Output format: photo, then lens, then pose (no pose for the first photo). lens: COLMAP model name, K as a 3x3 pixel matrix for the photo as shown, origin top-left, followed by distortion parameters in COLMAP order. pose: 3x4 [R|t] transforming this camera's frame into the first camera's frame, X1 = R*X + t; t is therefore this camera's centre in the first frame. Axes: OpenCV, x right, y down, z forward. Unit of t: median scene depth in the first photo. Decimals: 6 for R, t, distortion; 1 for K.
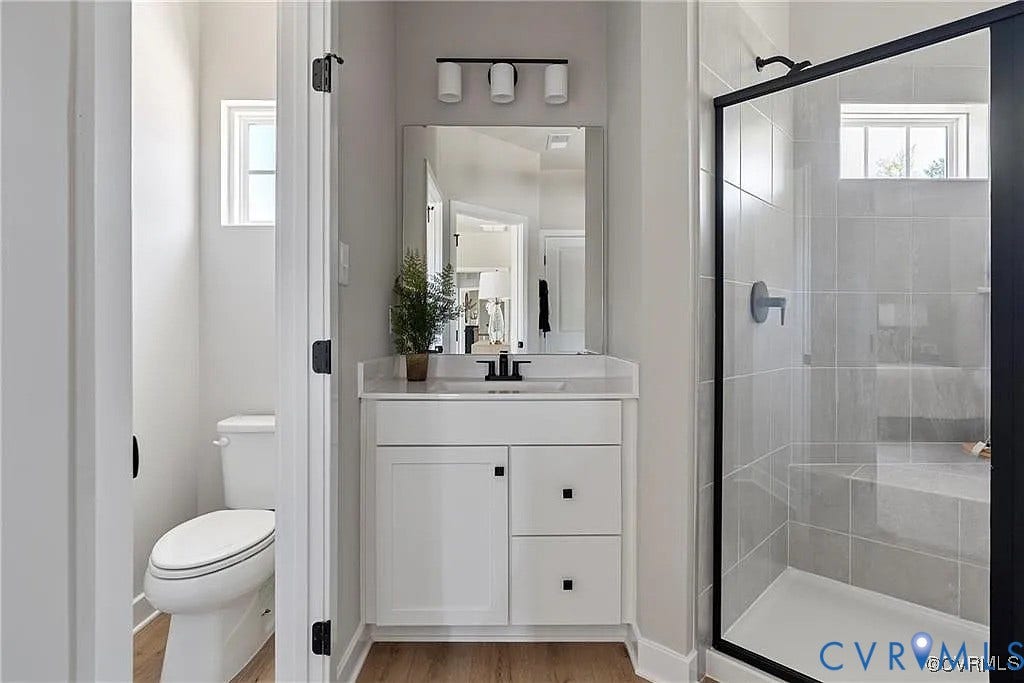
lens RADIAL K [[512.5, 0, 513.0], [0, 512.5, 333.4], [0, 0, 1]] dist [-0.016645, 0.005989]
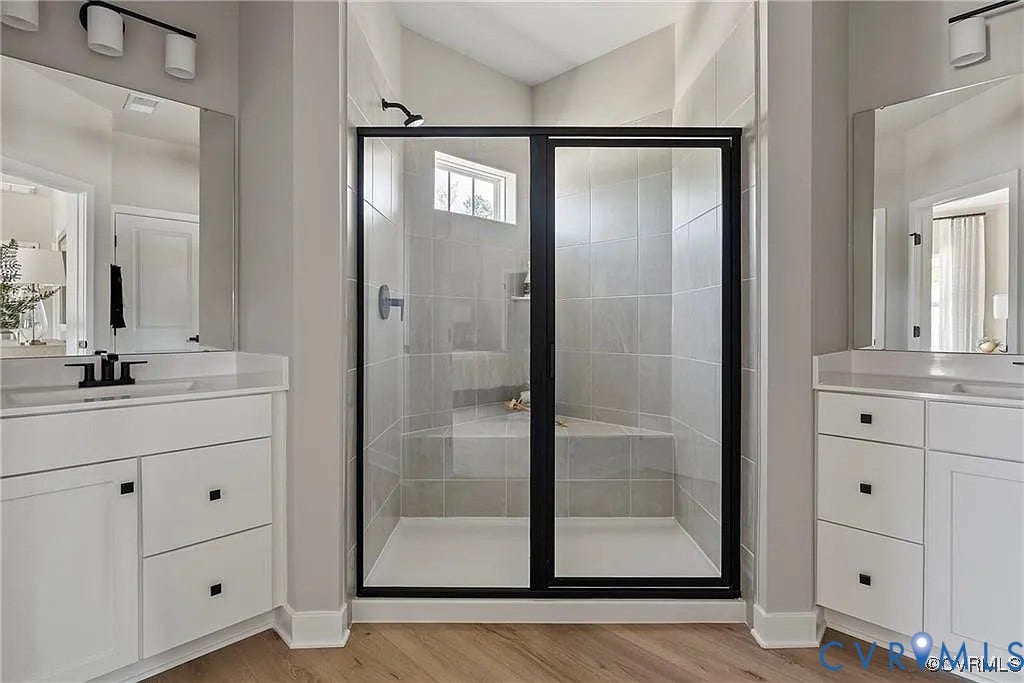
lens RADIAL K [[512.5, 0, 510.6], [0, 512.5, 333.4], [0, 0, 1]] dist [-0.016645, 0.005989]
pose [[0.707328, -0.013331, 0.706760, -0.146015], [0.007010, 0.999905, 0.011845, 0.000683], [-0.706851, -0.003424, 0.707354, -0.061322]]
